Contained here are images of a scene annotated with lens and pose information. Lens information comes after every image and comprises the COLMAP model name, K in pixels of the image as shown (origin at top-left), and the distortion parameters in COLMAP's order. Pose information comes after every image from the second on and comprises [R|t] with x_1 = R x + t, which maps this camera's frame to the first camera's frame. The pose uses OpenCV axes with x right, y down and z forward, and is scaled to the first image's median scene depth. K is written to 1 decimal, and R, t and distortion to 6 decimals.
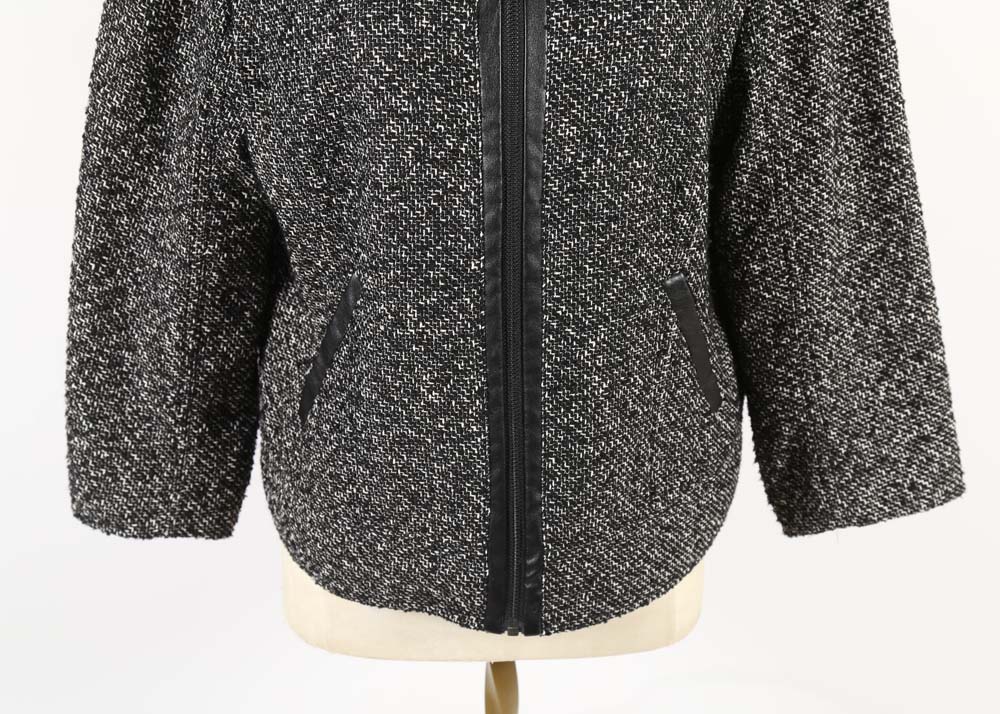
lens RADIAL K [[1704.1, 0, 499.5], [0, 1704.1, 360.5], [0, 0, 1]] dist [0.184698, 0.000000]
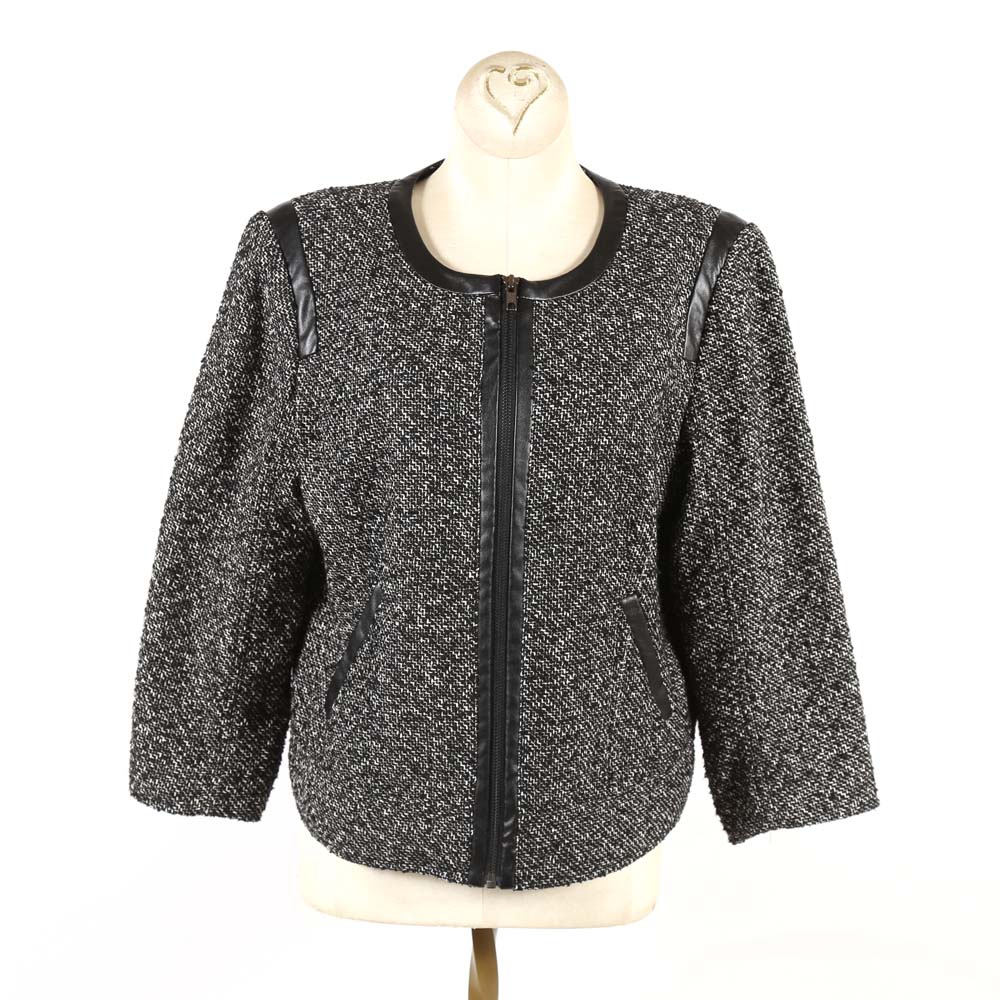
lens RADIAL K [[2034.5, 0, 488.2], [0, 2034.5, 464.7], [0, 0, 1]] dist [0.181518, 0.000000]
pose [[0.998997, 0.037292, -0.024767, 0.030219], [-0.041588, 0.977862, -0.205076, 0.162613], [0.016571, 0.205900, 0.978433, -0.480583]]
